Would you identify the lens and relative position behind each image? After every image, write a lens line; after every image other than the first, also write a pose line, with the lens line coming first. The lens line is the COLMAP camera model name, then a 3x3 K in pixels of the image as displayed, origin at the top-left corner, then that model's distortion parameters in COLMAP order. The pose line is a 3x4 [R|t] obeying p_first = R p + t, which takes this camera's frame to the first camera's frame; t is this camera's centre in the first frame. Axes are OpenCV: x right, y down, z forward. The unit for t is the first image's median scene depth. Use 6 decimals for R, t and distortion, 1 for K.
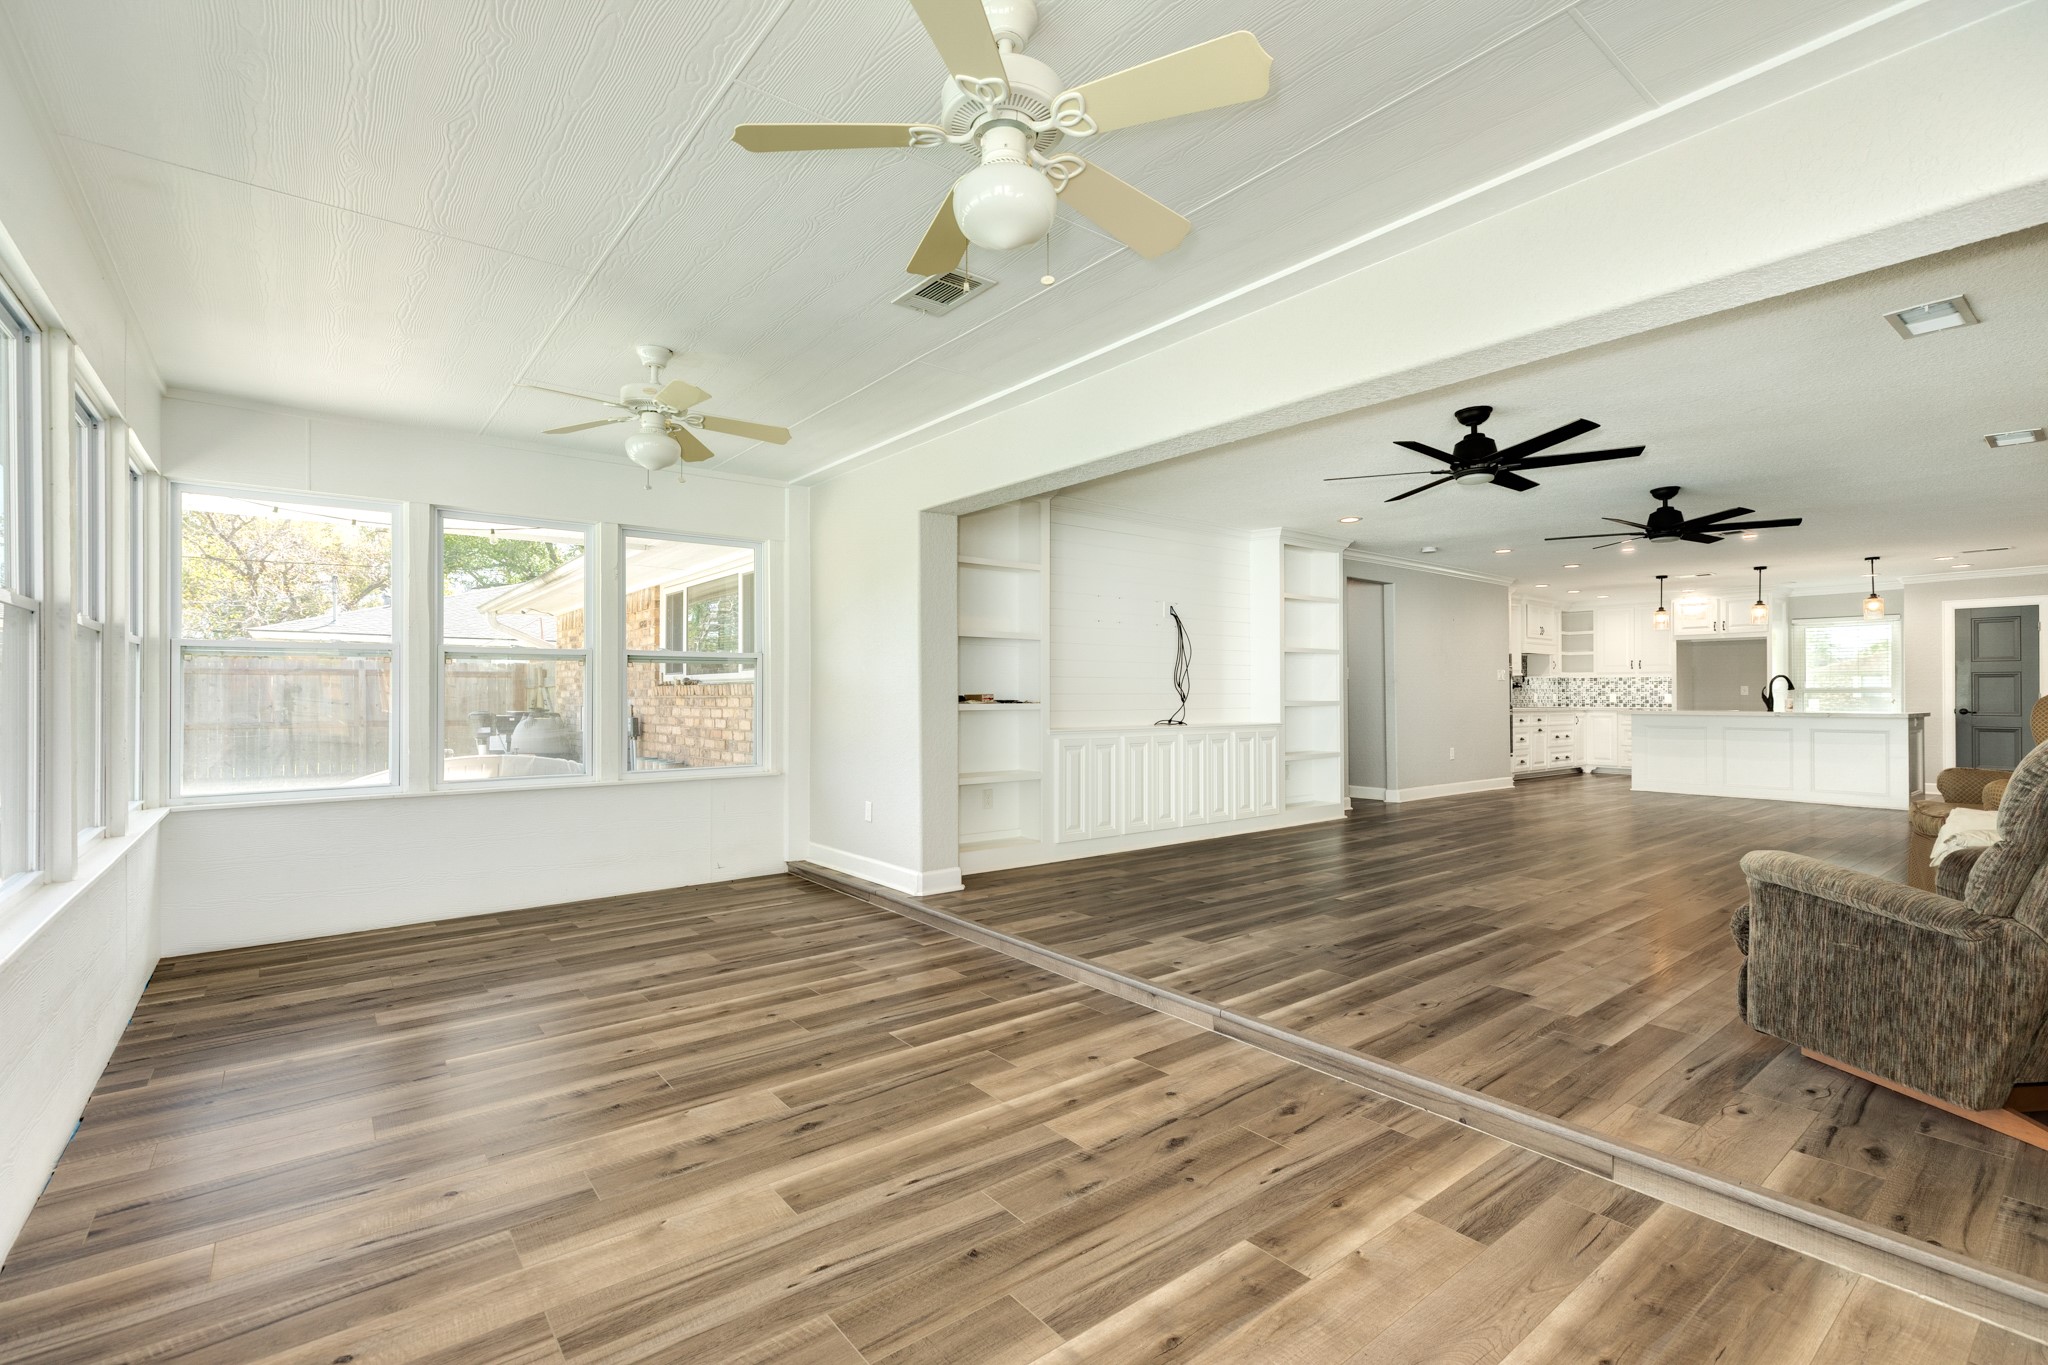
lens RADIAL K [[911.7, 0, 1021.5], [0, 911.7, 687.7], [0, 0, 1]] dist [0.002489, 0.000623]
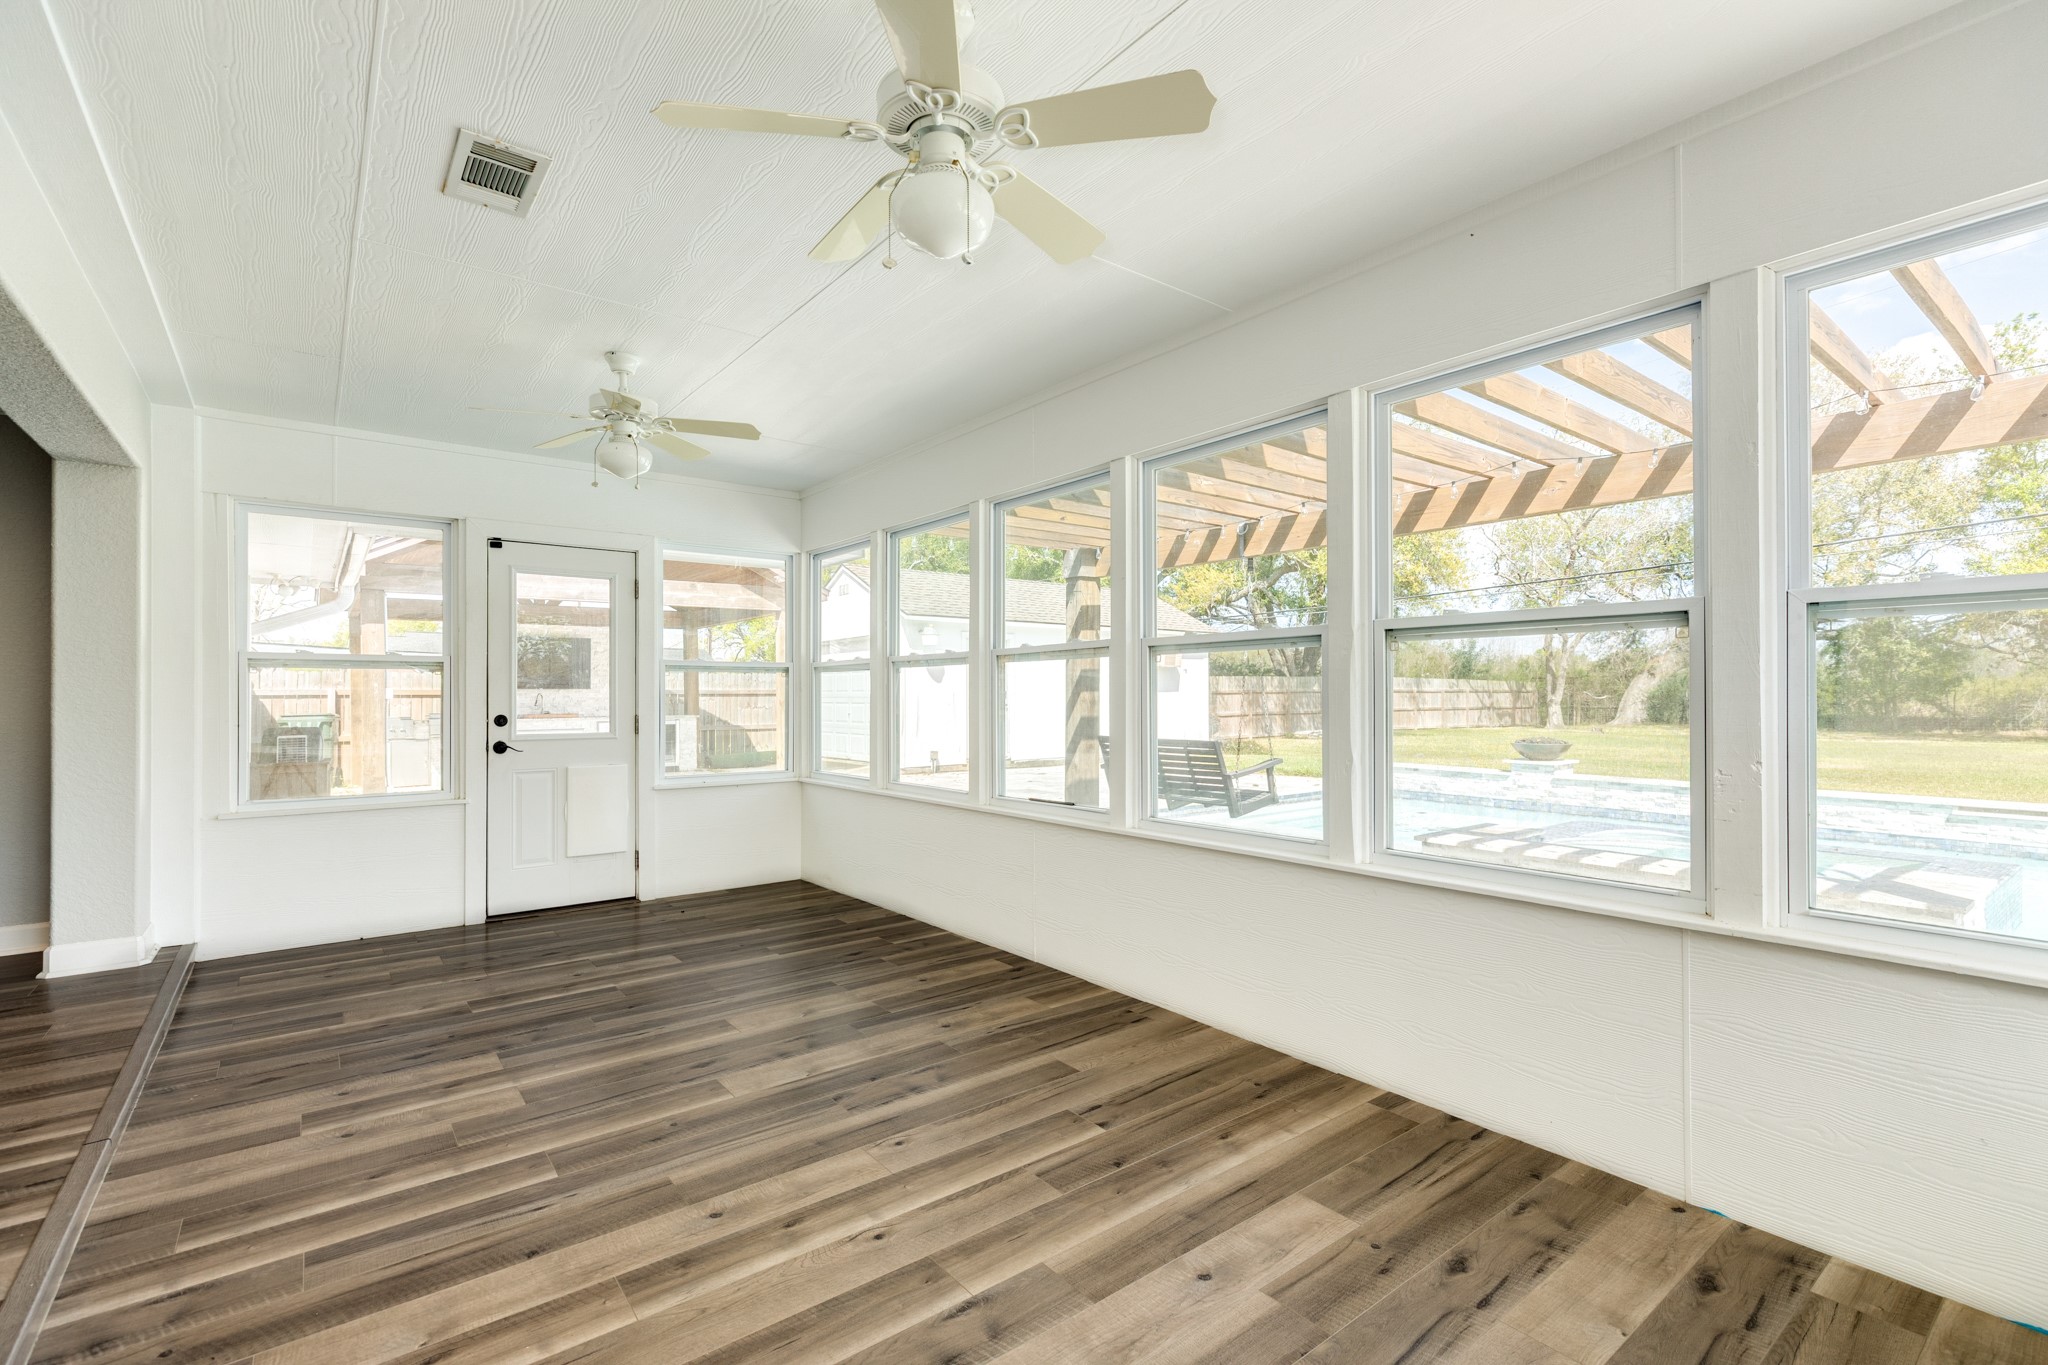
lens RADIAL K [[911.7, 0, 1021.5], [0, 911.7, 687.7], [0, 0, 1]] dist [0.002489, 0.000623]
pose [[-0.999969, 0.004502, 0.006401, -0.551962], [0.004392, 0.999844, -0.017116, 0.006699], [-0.006477, -0.017088, -0.999833, 1.838588]]
